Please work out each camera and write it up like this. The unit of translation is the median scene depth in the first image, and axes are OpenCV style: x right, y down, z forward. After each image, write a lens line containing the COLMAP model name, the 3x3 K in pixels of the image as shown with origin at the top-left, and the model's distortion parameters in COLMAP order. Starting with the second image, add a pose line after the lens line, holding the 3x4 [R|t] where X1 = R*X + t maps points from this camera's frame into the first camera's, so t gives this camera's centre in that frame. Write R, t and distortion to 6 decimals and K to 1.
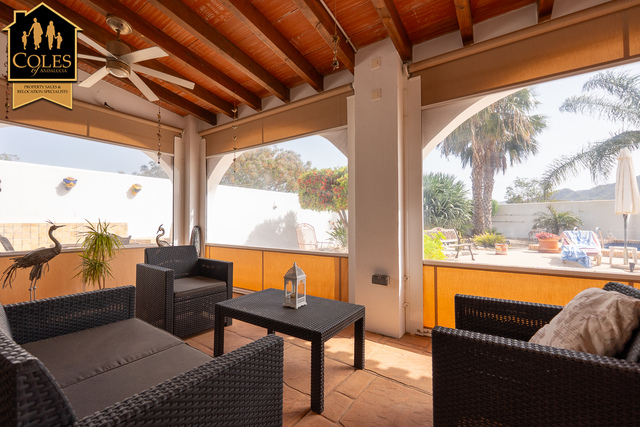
lens RADIAL K [[271.0, 0, 320.0], [0, 271.0, 213.5], [0, 0, 1]] dist [0.000399, 0.000026]
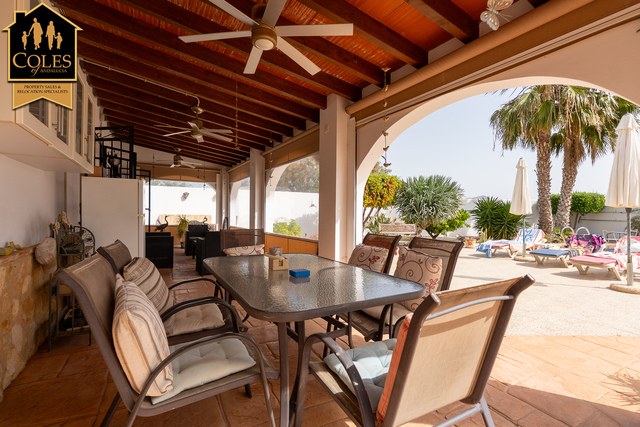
lens RADIAL K [[307.0, 0, 320.0], [0, 307.0, 213.5], [0, 0, 1]] dist [0.001183, 0.000274]
pose [[0.911395, 0.004641, -0.411506, 0.858695], [0.000932, 0.999911, 0.013341, -0.009834], [0.411531, -0.012543, 0.911309, -0.606413]]
